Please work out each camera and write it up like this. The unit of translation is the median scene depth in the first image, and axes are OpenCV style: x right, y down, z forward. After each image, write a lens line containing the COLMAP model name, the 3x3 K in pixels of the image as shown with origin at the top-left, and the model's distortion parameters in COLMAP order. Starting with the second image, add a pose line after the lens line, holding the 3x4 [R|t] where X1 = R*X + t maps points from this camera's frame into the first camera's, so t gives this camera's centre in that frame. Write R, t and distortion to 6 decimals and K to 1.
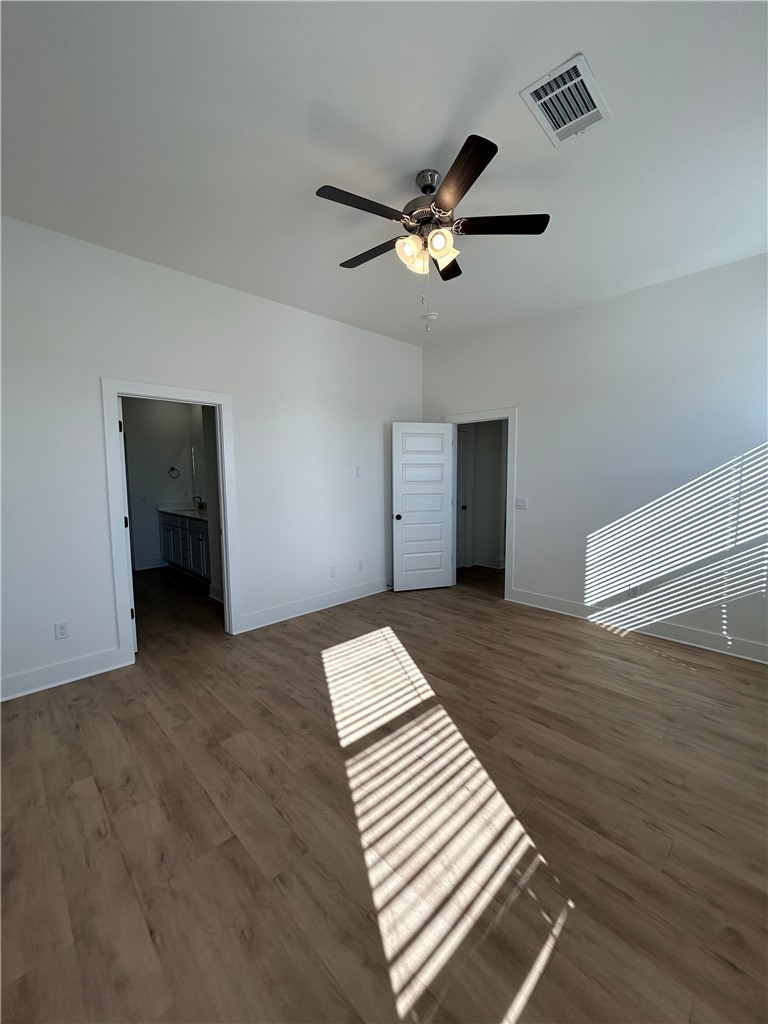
lens RADIAL K [[412.5, 0, 386.2], [0, 412.5, 513.5], [0, 0, 1]] dist [-0.000220, 0.000623]
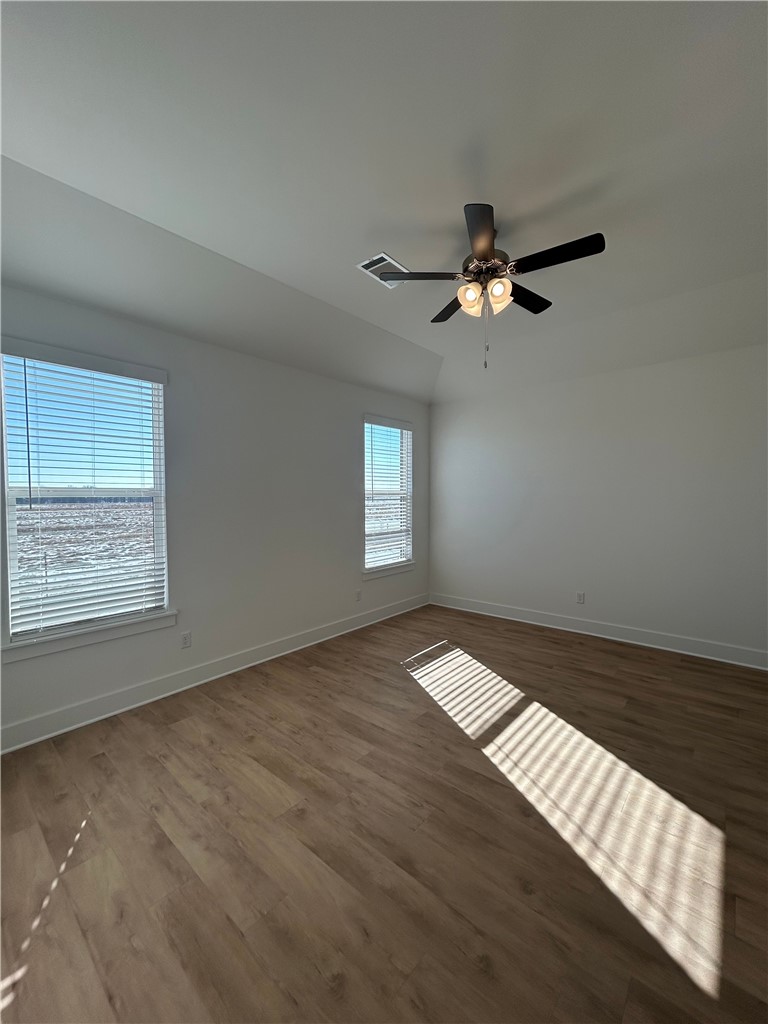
lens RADIAL K [[412.5, 0, 386.2], [0, 412.5, 513.5], [0, 0, 1]] dist [-0.000220, 0.000623]
pose [[-0.996424, 0.012473, -0.083567, 0.437782], [0.000619, 0.990095, 0.140395, -0.205744], [0.084491, 0.139842, -0.986563, 2.001928]]
